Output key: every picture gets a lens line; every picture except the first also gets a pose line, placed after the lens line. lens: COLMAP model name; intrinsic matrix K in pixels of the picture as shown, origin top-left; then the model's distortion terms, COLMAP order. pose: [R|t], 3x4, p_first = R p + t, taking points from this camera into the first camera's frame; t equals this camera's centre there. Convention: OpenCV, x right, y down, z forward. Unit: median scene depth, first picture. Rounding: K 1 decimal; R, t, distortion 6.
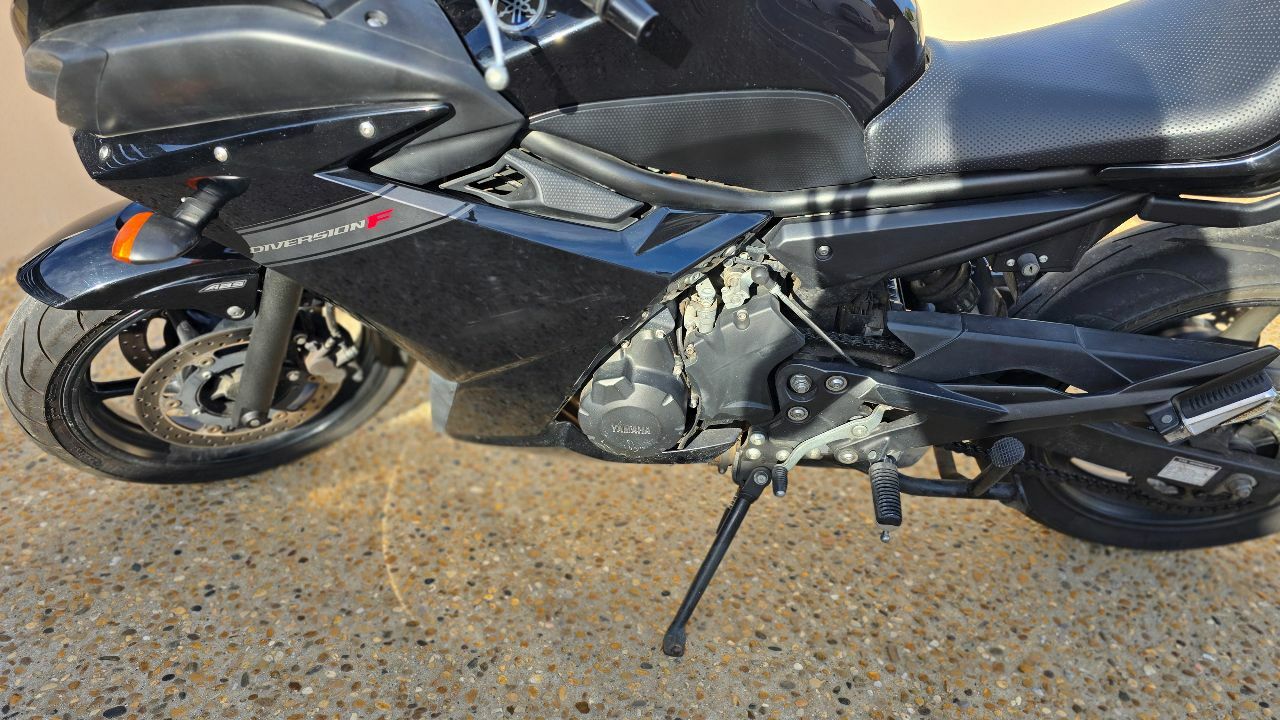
lens RADIAL K [[871.4, 0, 633.7], [0, 871.4, 355.4], [0, 0, 1]] dist [0.059126, -0.058319]
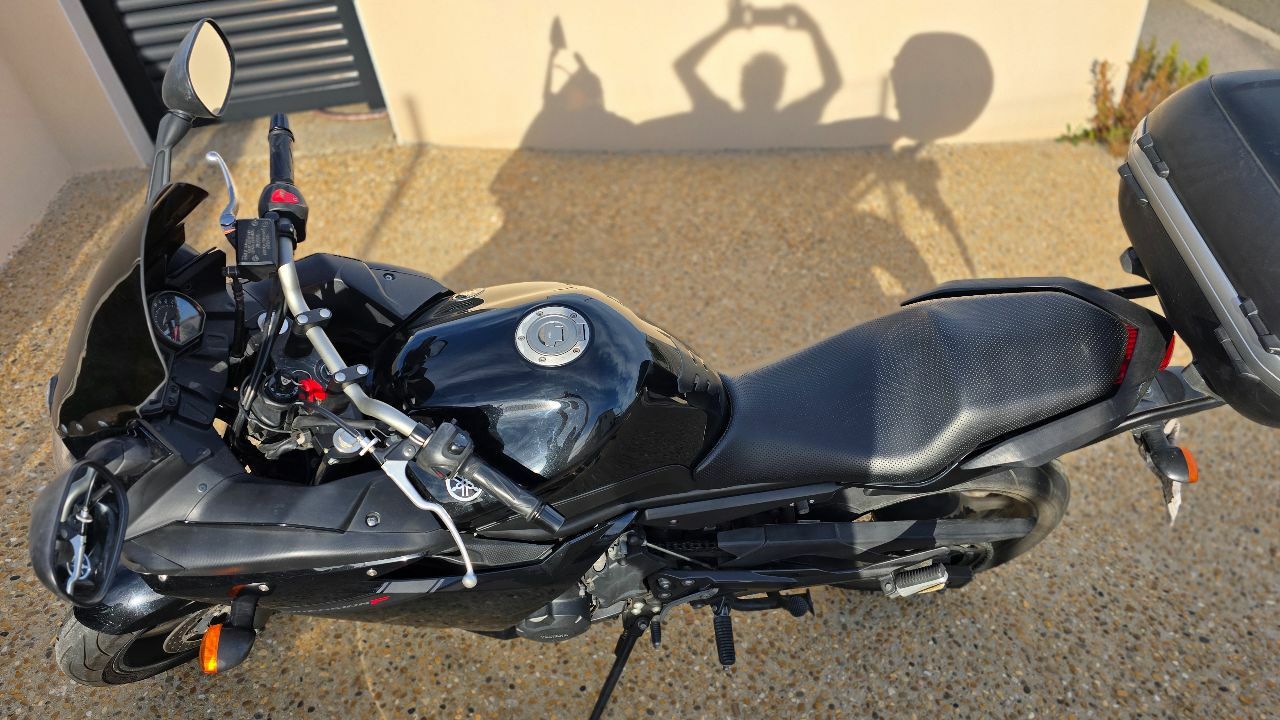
lens RADIAL K [[871.4, 0, 642.0], [0, 871.4, 362.0], [0, 0, 1]] dist [0.059126, -0.058319]
pose [[0.978974, -0.126732, 0.159838, -0.031150], [0.085686, 0.966591, 0.241577, -0.600072], [-0.185113, -0.222802, 0.957127, -0.281960]]
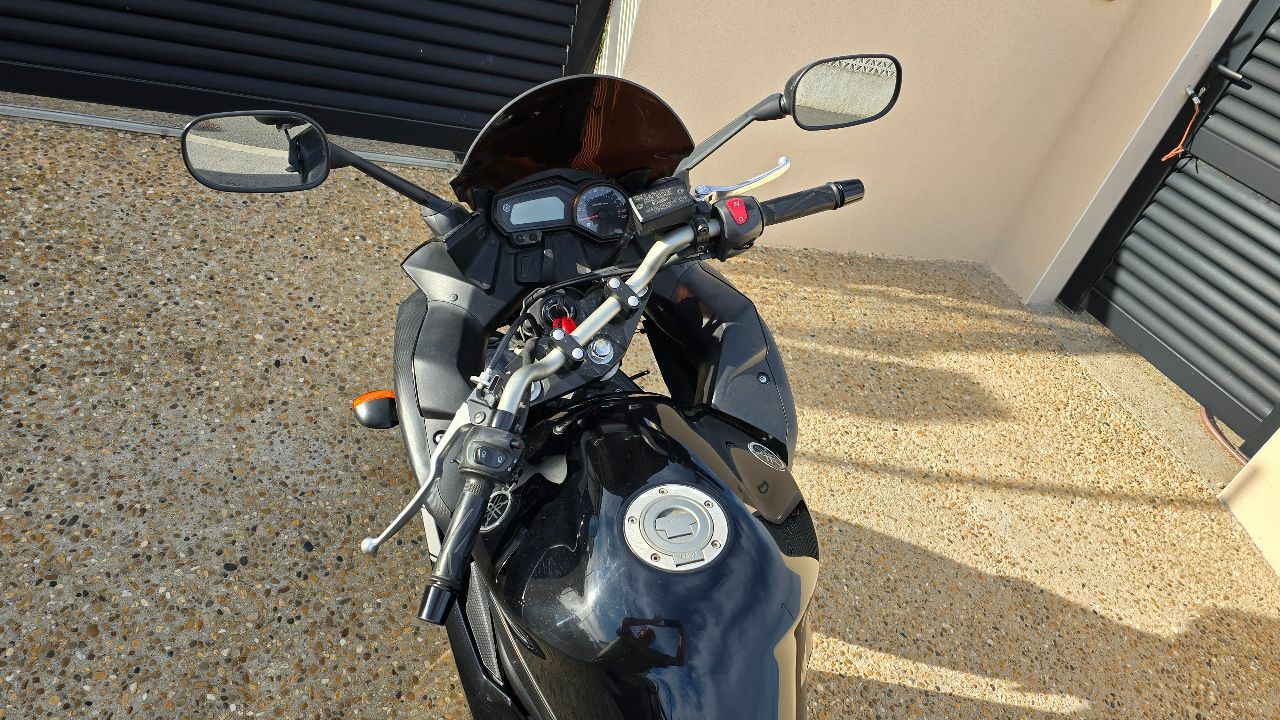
lens RADIAL K [[871.4, 0, 643.0], [0, 871.4, 353.3], [0, 0, 1]] dist [0.059126, -0.058319]
pose [[0.360979, 0.689419, -0.628008, 0.374737], [-0.659821, 0.664703, 0.350437, -0.726145], [0.659037, 0.287873, 0.694838, 0.135585]]
